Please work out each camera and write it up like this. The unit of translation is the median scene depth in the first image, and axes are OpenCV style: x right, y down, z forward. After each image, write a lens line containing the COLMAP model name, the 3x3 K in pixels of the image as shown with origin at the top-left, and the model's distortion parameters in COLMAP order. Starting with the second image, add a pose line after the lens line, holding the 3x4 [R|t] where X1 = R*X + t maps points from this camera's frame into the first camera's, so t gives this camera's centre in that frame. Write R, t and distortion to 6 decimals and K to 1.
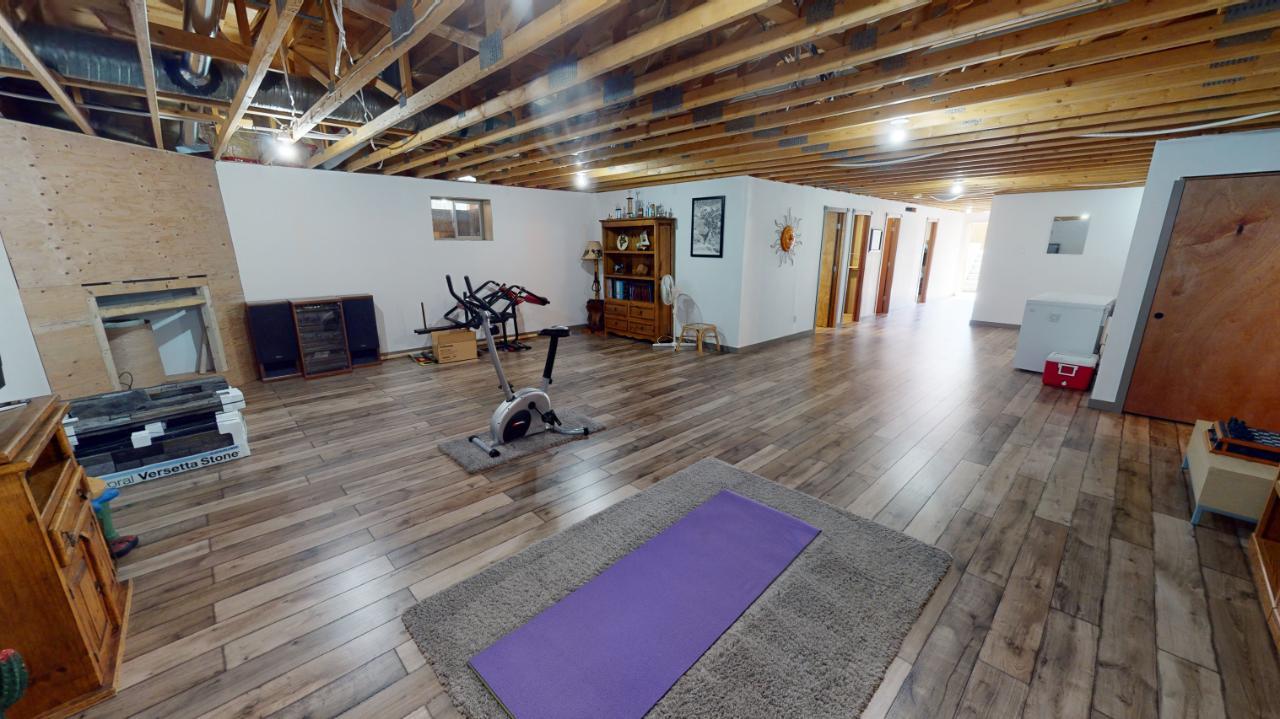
lens RADIAL K [[468.7, 0, 639.5], [0, 468.7, 363.2], [0, 0, 1]] dist [-0.000187, -0.000071]
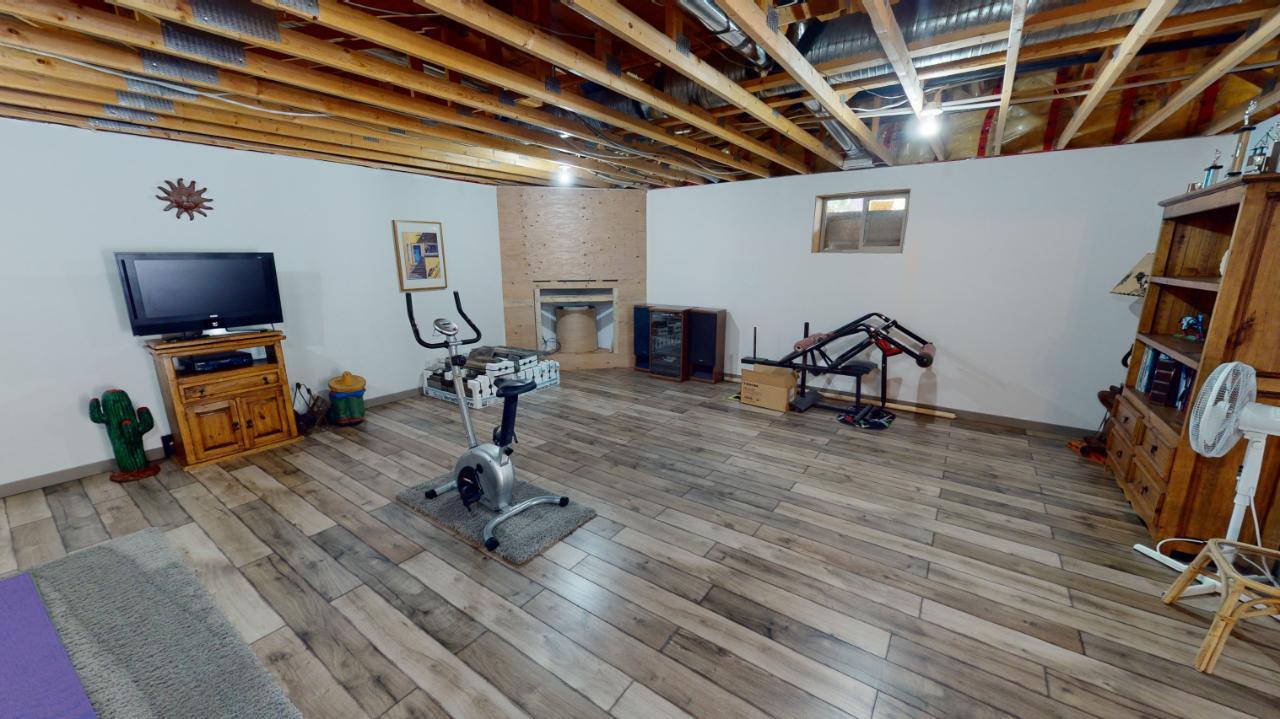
lens RADIAL K [[468.7, 0, 638.6], [0, 468.7, 360.0], [0, 0, 1]] dist [-0.000187, -0.000071]
pose [[0.194911, 0.216440, -0.956642, 0.391632], [-0.246875, 0.954773, 0.165717, -0.205422], [0.949243, 0.203870, 0.239529, 0.783731]]
